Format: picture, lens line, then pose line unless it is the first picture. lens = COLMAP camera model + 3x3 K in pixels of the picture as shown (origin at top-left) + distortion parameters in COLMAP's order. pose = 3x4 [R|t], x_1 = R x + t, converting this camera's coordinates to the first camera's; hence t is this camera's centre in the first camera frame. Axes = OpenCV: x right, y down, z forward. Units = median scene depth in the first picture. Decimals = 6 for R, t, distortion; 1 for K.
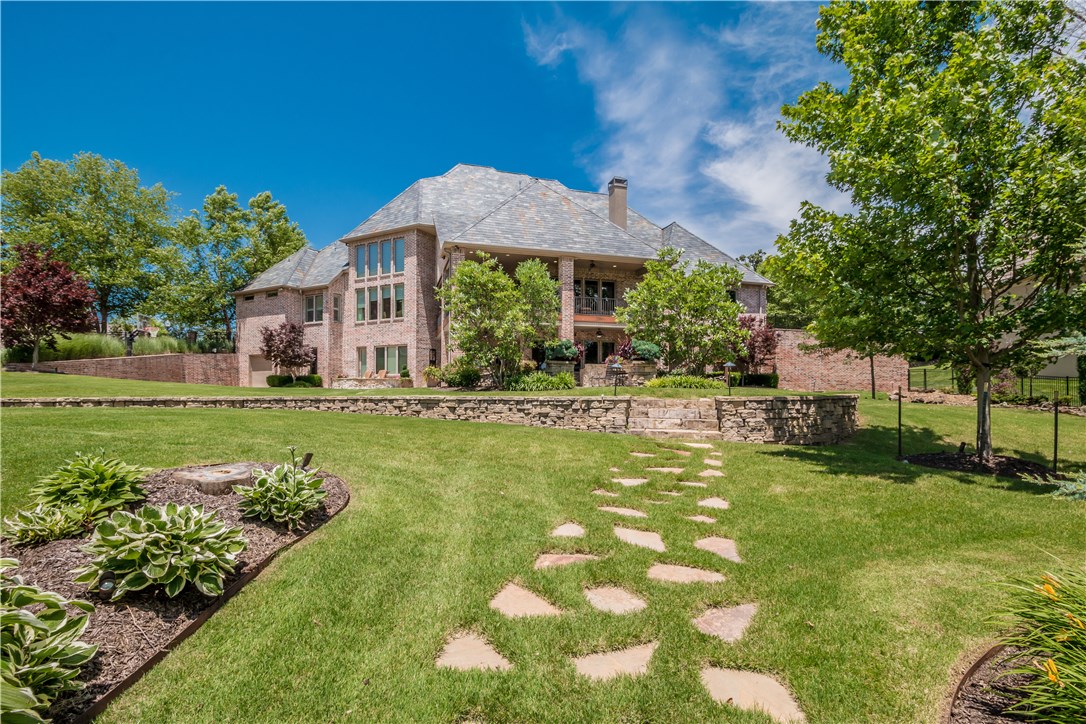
lens RADIAL K [[526.4, 0, 542.8], [0, 526.4, 401.3], [0, 0, 1]] dist [-0.000825, 0.000181]
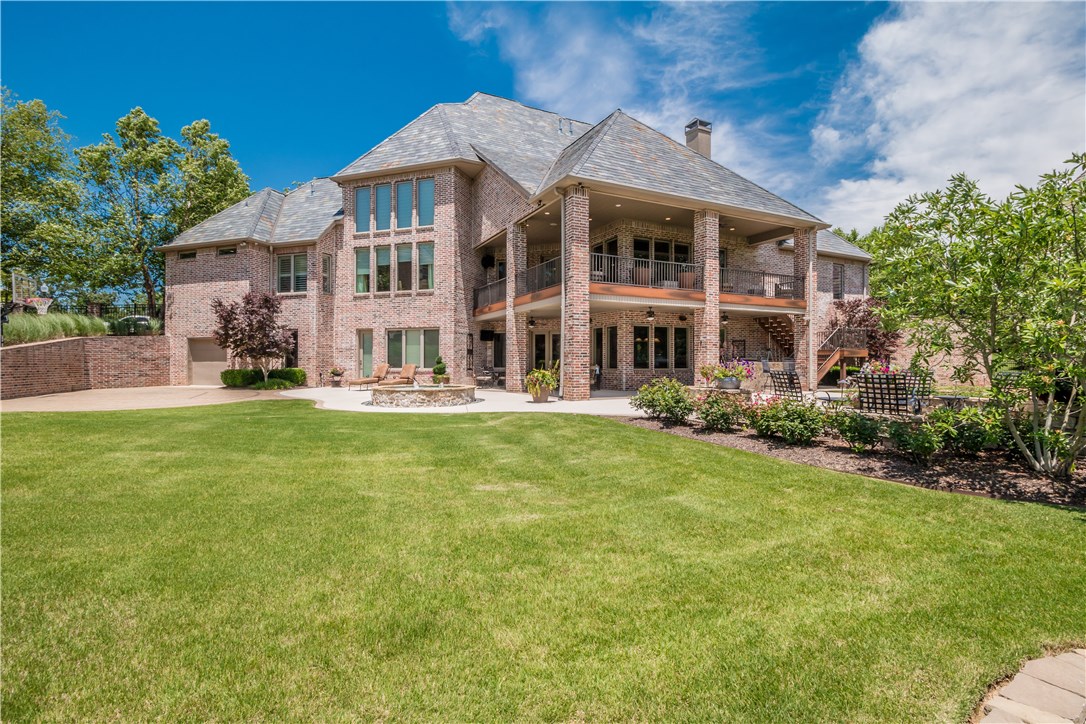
lens RADIAL K [[491.0, 0, 539.7], [0, 491.0, 365.3], [0, 0, 1]] dist [0.001540, -0.025108]
pose [[0.984262, -0.004280, 0.176664, -0.225356], [0.004018, 0.999990, 0.001839, -0.053631], [-0.176670, -0.001100, 0.984270, 0.299426]]
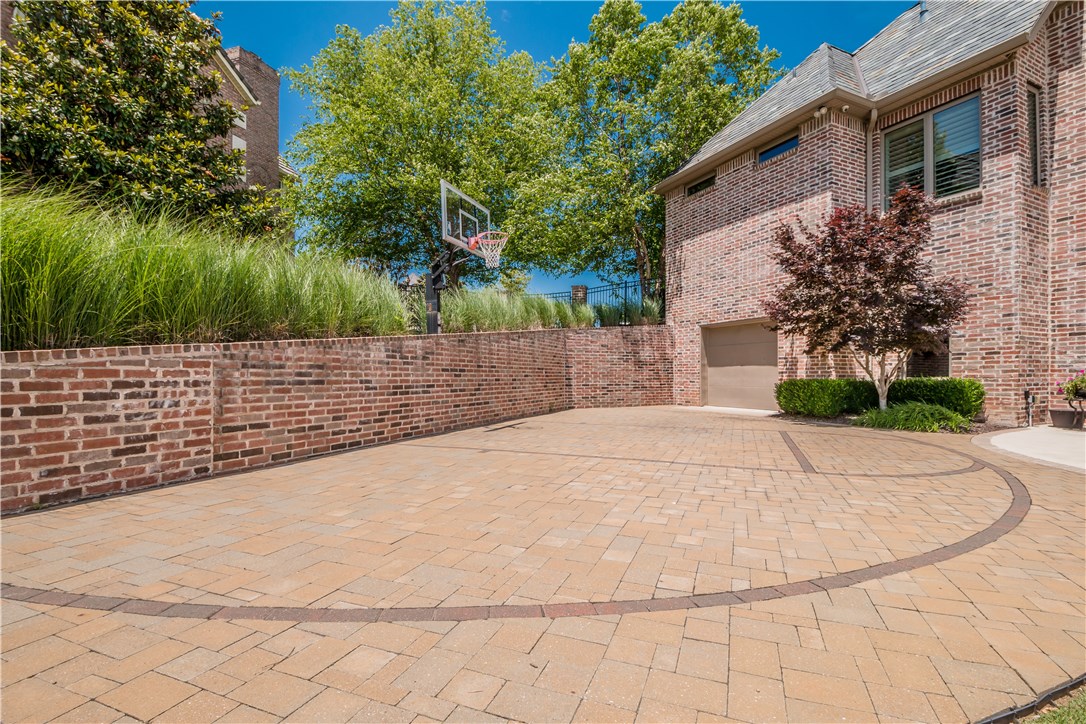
lens RADIAL K [[486.5, 0, 543.0], [0, 486.5, 362.0], [0, 0, 1]] dist [-0.000193, -0.013285]
pose [[0.803549, -0.019581, -0.594917, -0.448359], [0.000803, 0.999494, -0.031813, -0.050187], [0.595239, 0.025086, 0.803157, 0.647827]]
